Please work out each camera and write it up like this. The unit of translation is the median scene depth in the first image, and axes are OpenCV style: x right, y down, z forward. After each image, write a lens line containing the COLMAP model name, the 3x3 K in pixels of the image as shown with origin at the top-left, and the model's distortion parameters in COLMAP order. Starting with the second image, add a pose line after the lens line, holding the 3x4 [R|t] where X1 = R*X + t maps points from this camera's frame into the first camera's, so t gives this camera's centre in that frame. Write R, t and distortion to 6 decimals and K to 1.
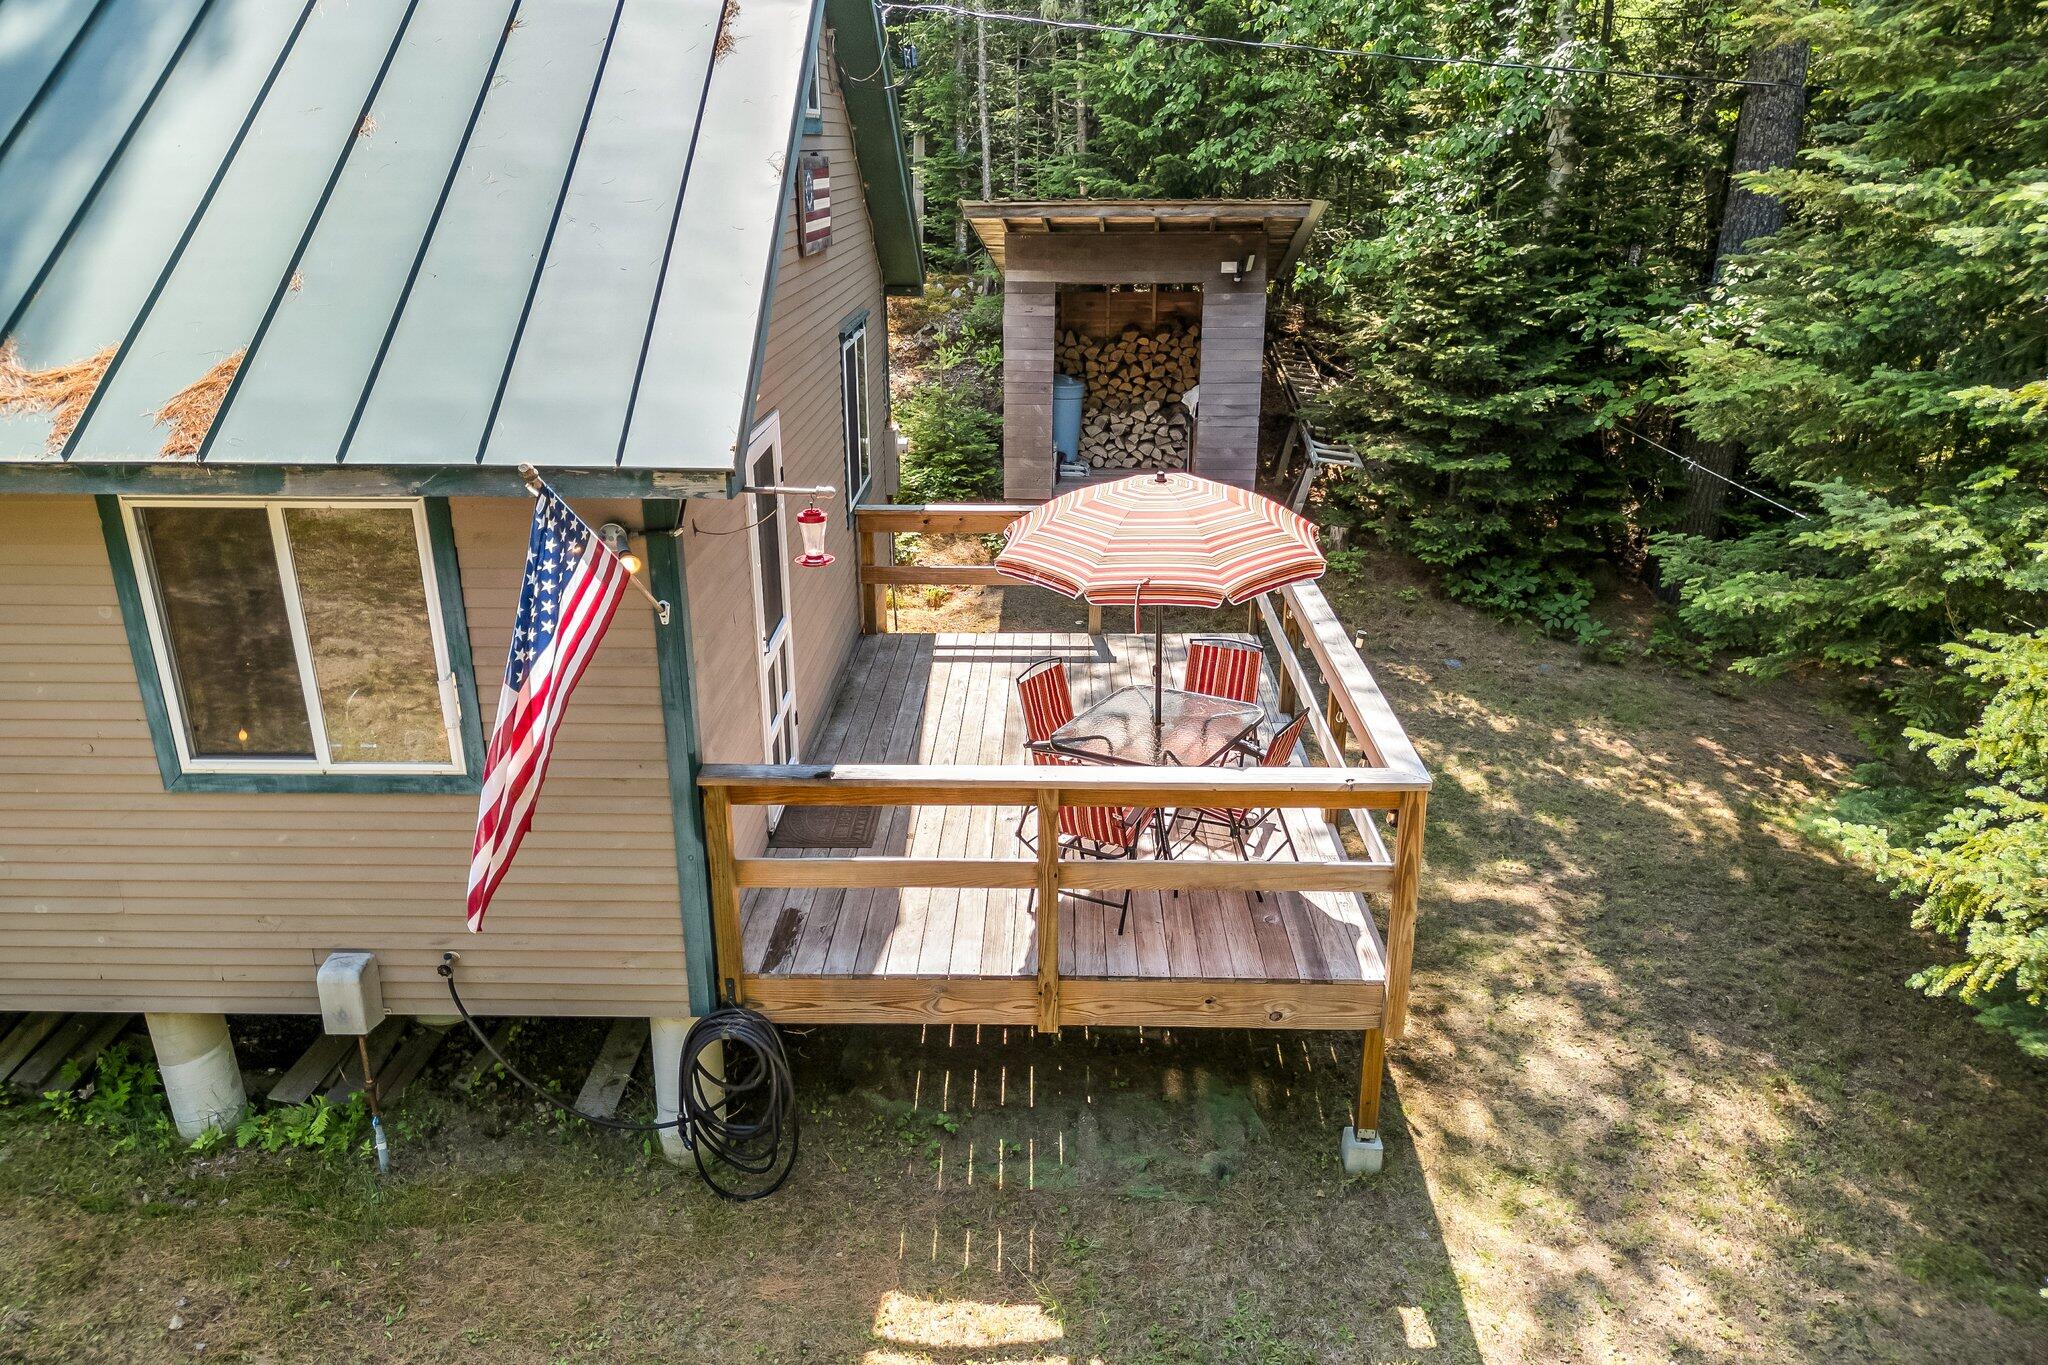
lens RADIAL K [[1462.3, 0, 1024.0], [0, 1462.3, 682.5], [0, 0, 1]] dist [0.060664, 0.001523]
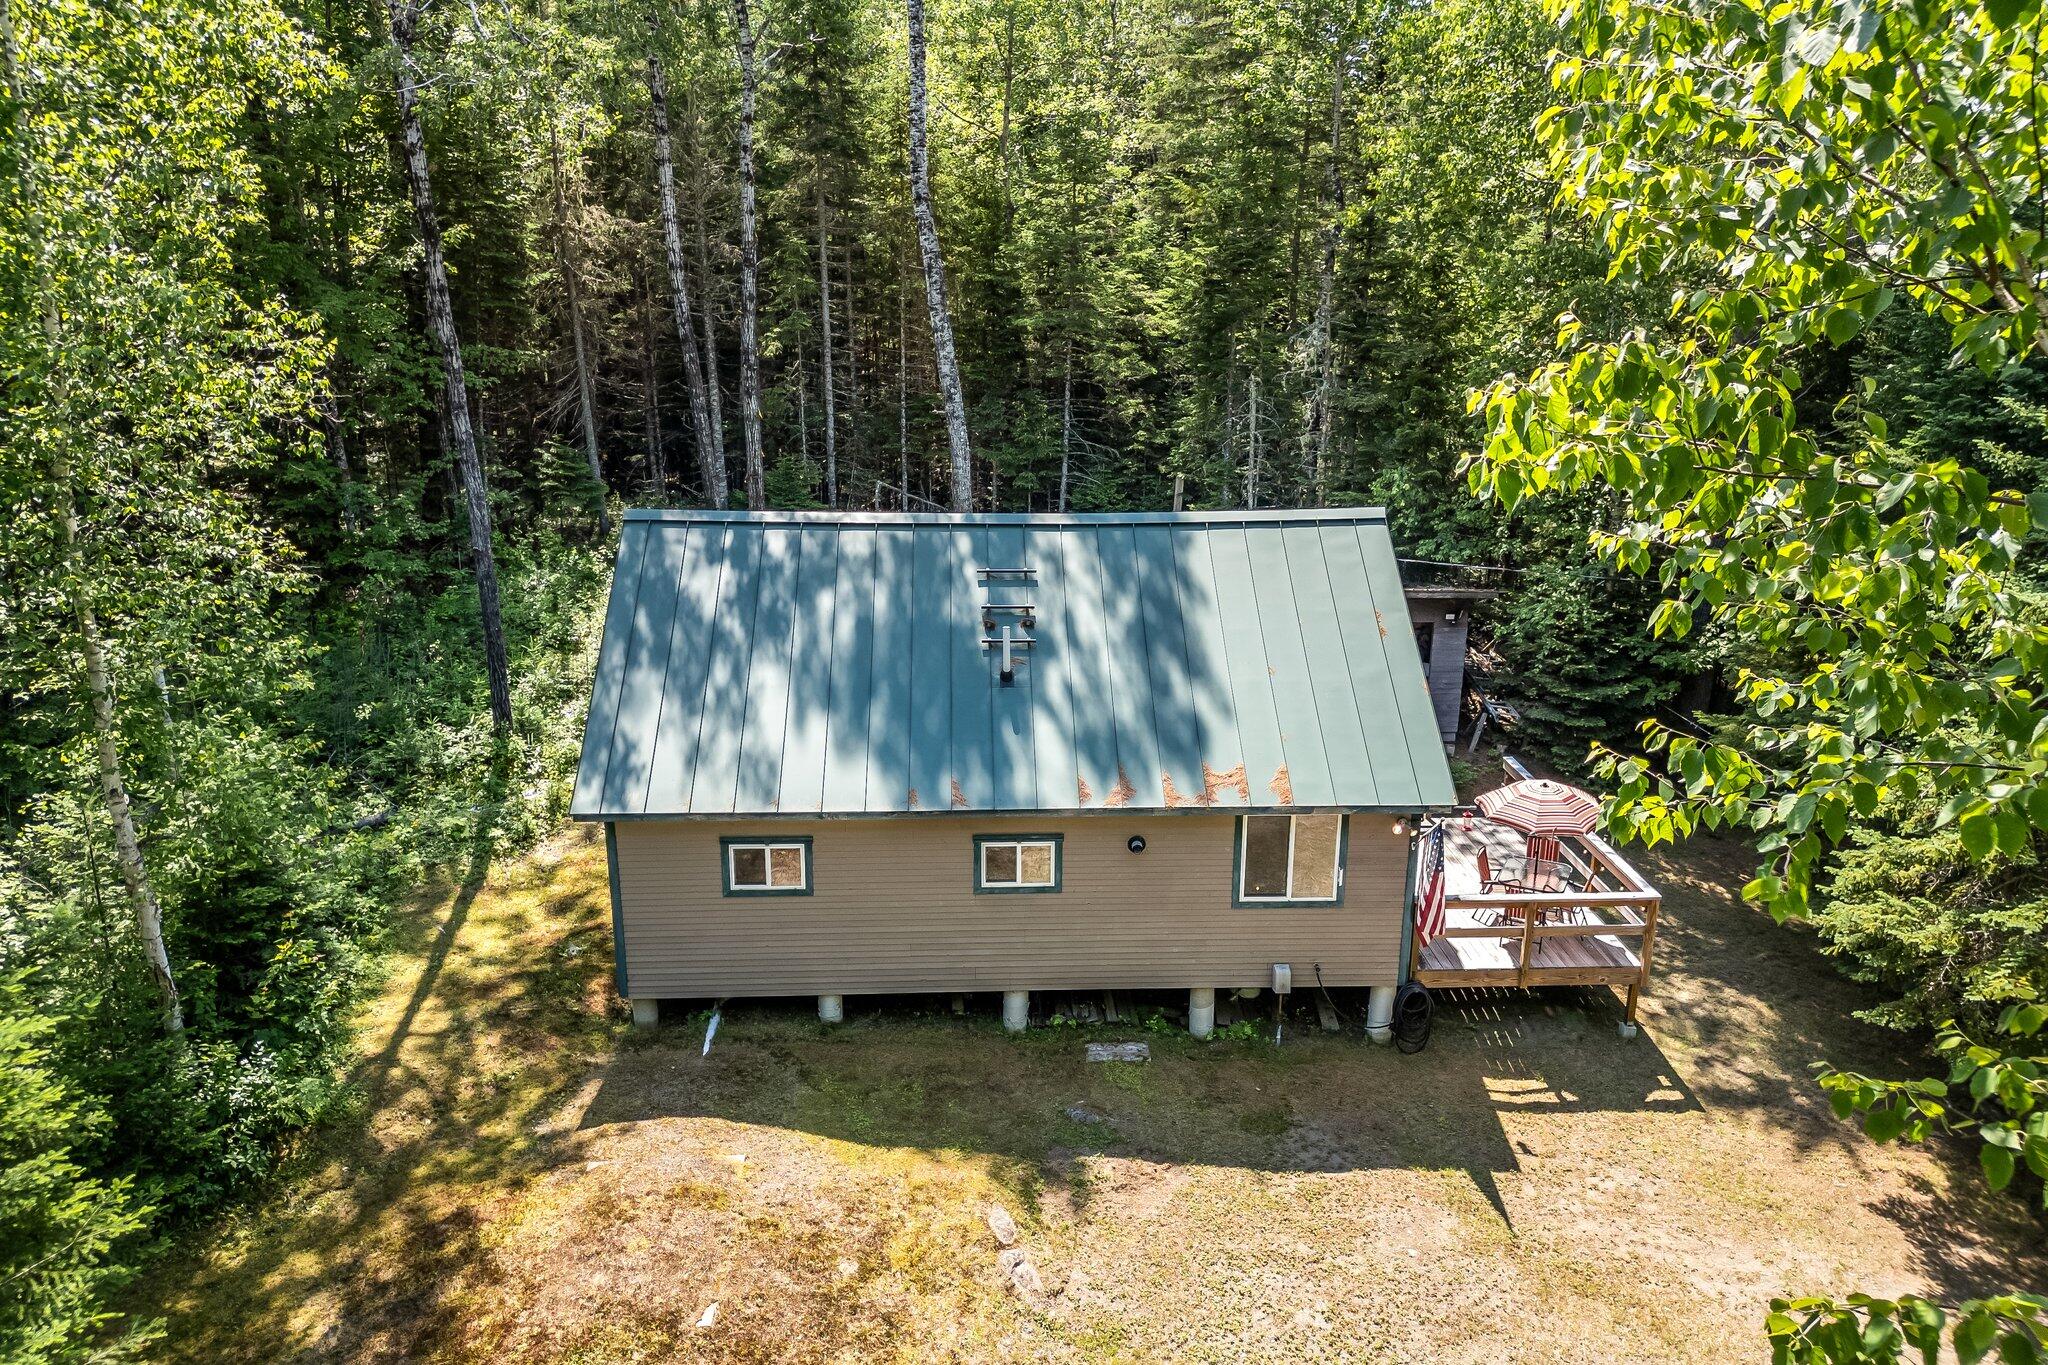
lens RADIAL K [[1415.7, 0, 1017.1], [0, 1415.7, 631.3], [0, 0, 1]] dist [0.001011, -0.000249]
pose [[0.998443, -0.013503, 0.054127, -1.057366], [0.018192, 0.996034, -0.087097, -0.216456], [-0.052737, 0.087946, 0.994728, -1.649758]]
